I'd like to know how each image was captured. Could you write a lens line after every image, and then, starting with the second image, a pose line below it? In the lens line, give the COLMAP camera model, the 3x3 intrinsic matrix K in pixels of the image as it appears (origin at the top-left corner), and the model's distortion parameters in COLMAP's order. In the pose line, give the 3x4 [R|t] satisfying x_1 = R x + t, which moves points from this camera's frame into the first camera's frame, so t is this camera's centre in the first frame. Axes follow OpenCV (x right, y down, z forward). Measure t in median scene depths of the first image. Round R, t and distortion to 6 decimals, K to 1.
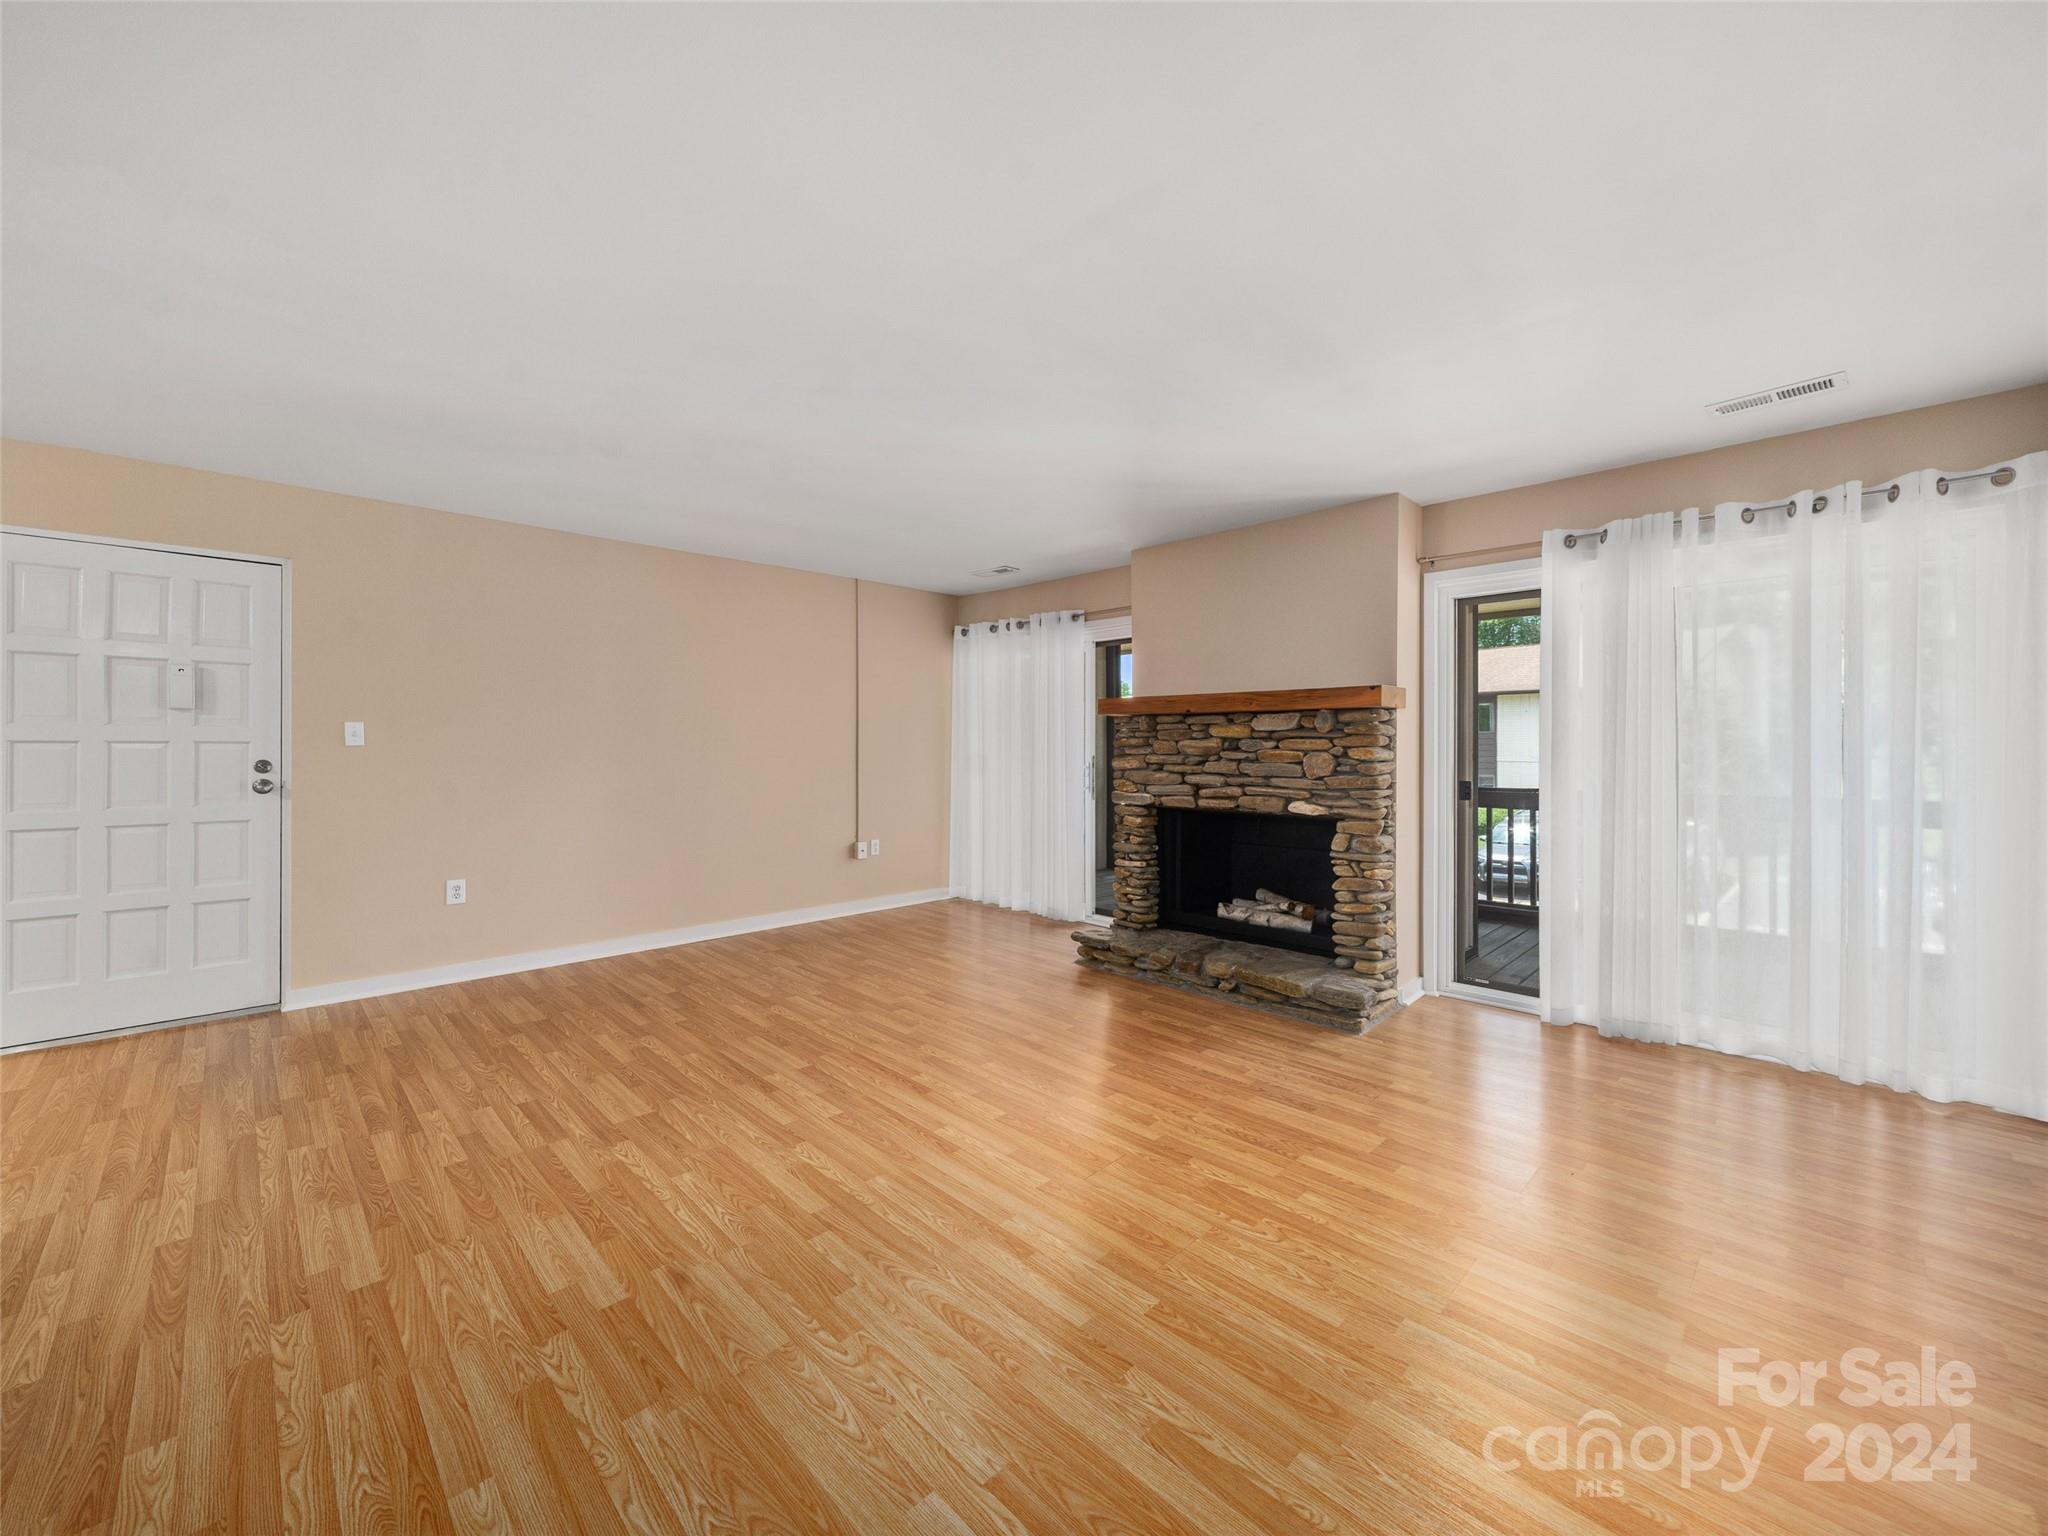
lens RADIAL K [[790.5, 0, 1023.3], [0, 790.5, 749.2], [0, 0, 1]] dist [-0.005461, 0.000305]
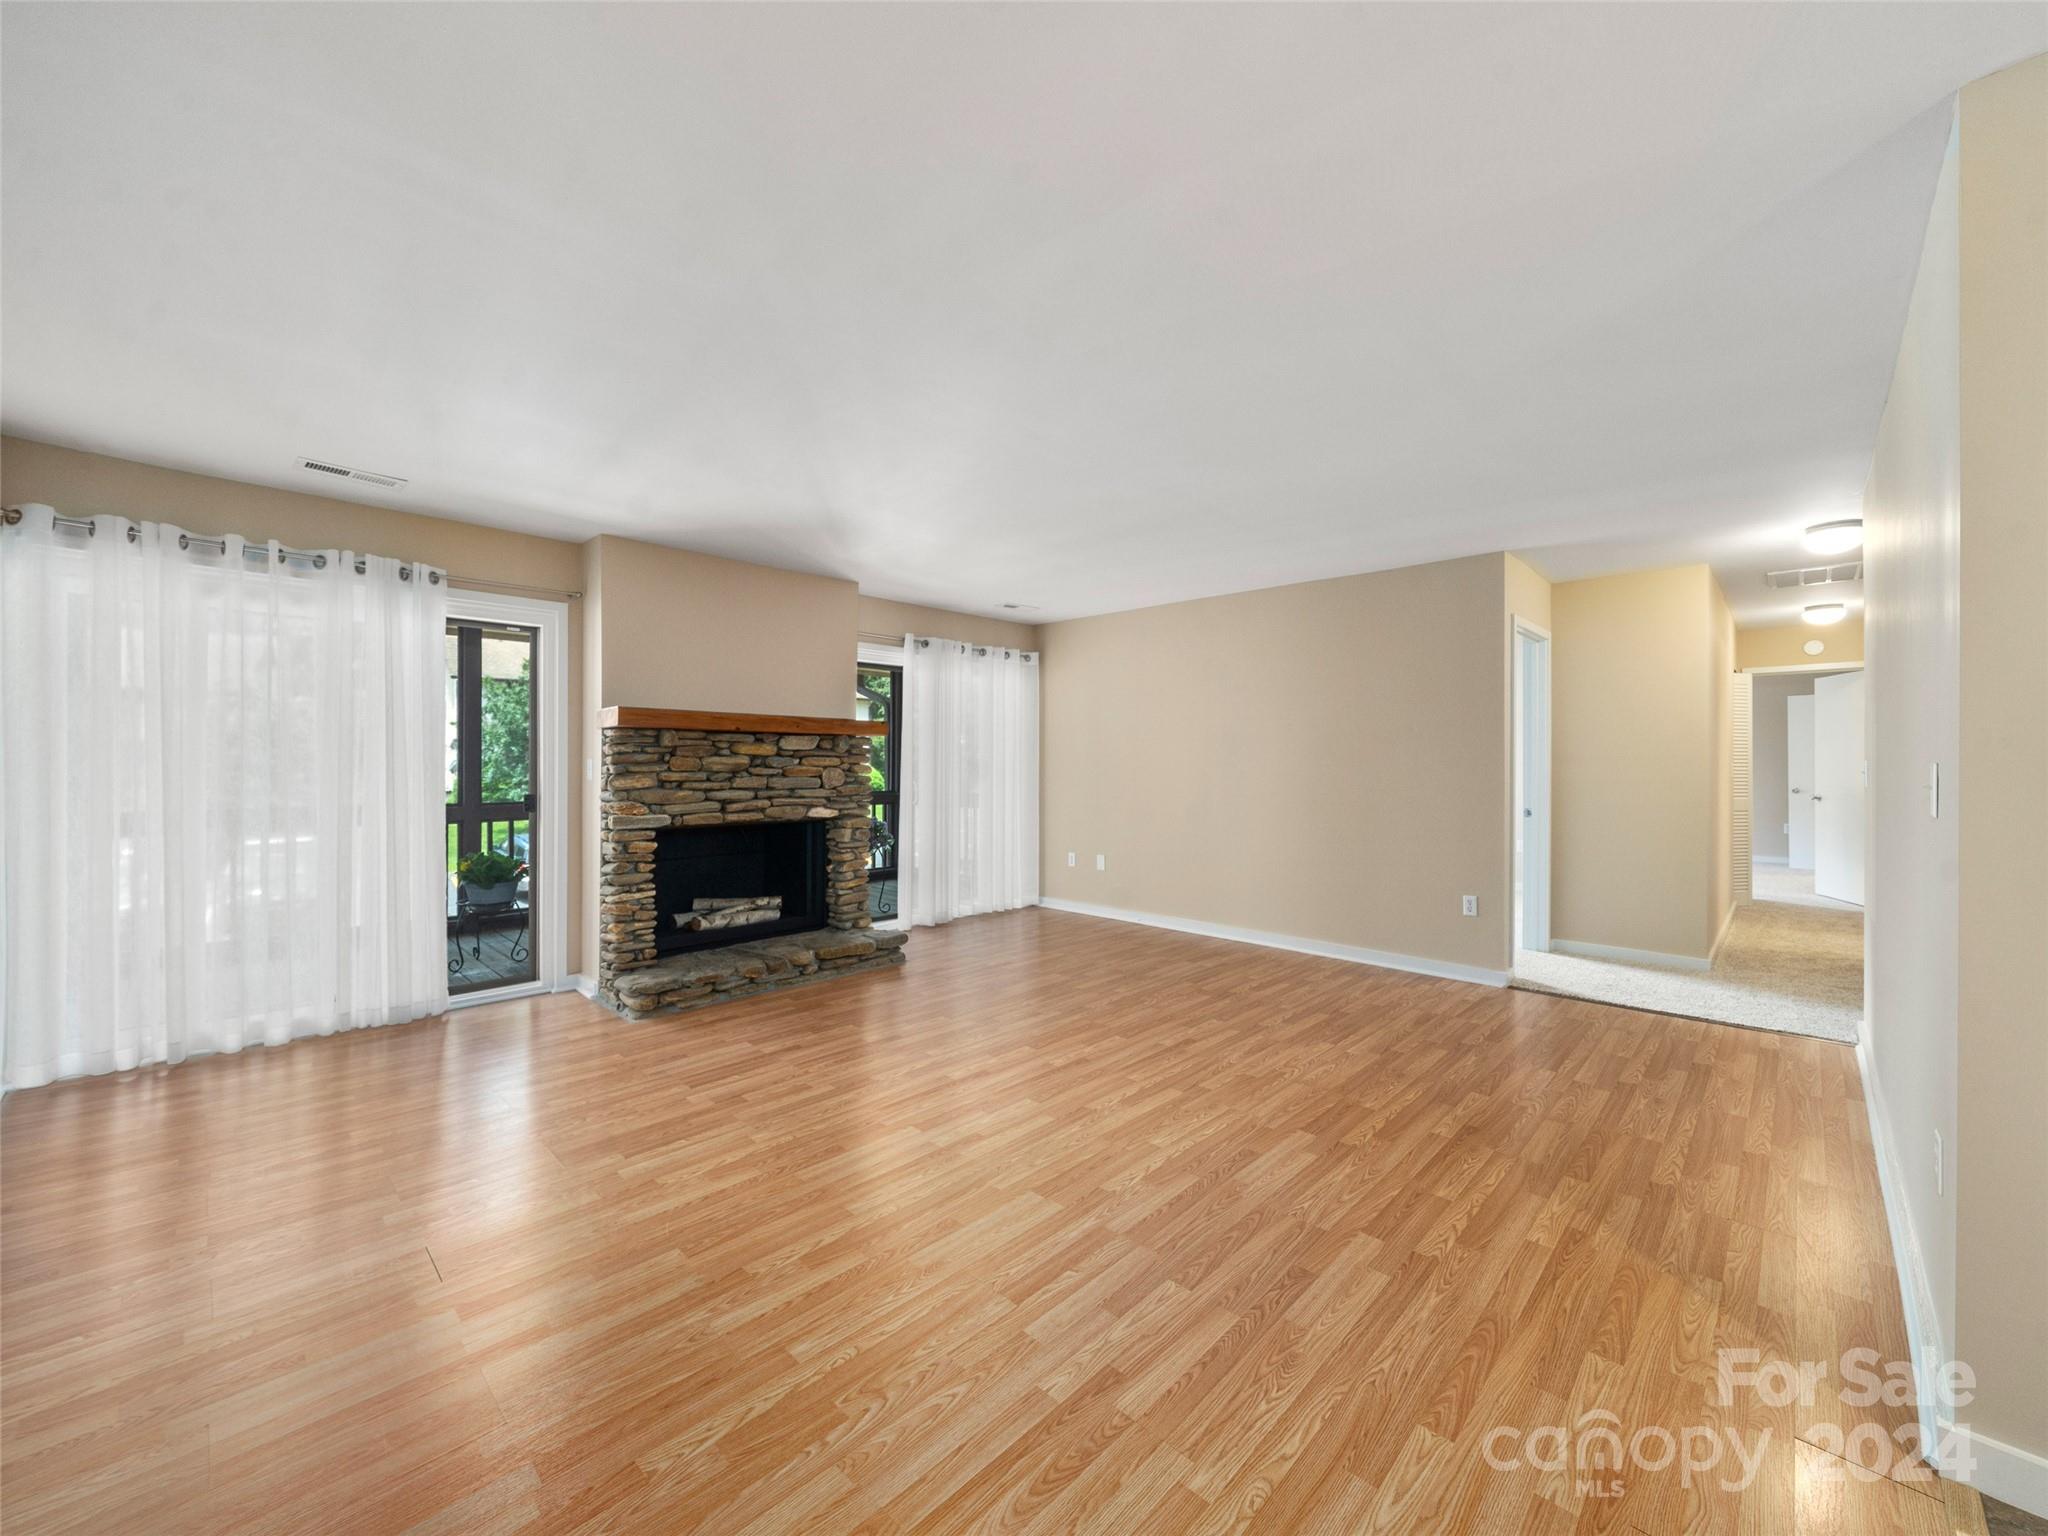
lens RADIAL K [[790.5, 0, 1022.9], [0, 790.5, 768.1], [0, 0, 1]] dist [-0.005461, 0.000305]
pose [[-0.002525, -0.006809, 0.999974, -0.883051], [0.000361, 0.999977, 0.006810, -0.004137], [-0.999997, 0.000378, -0.002523, 0.674600]]
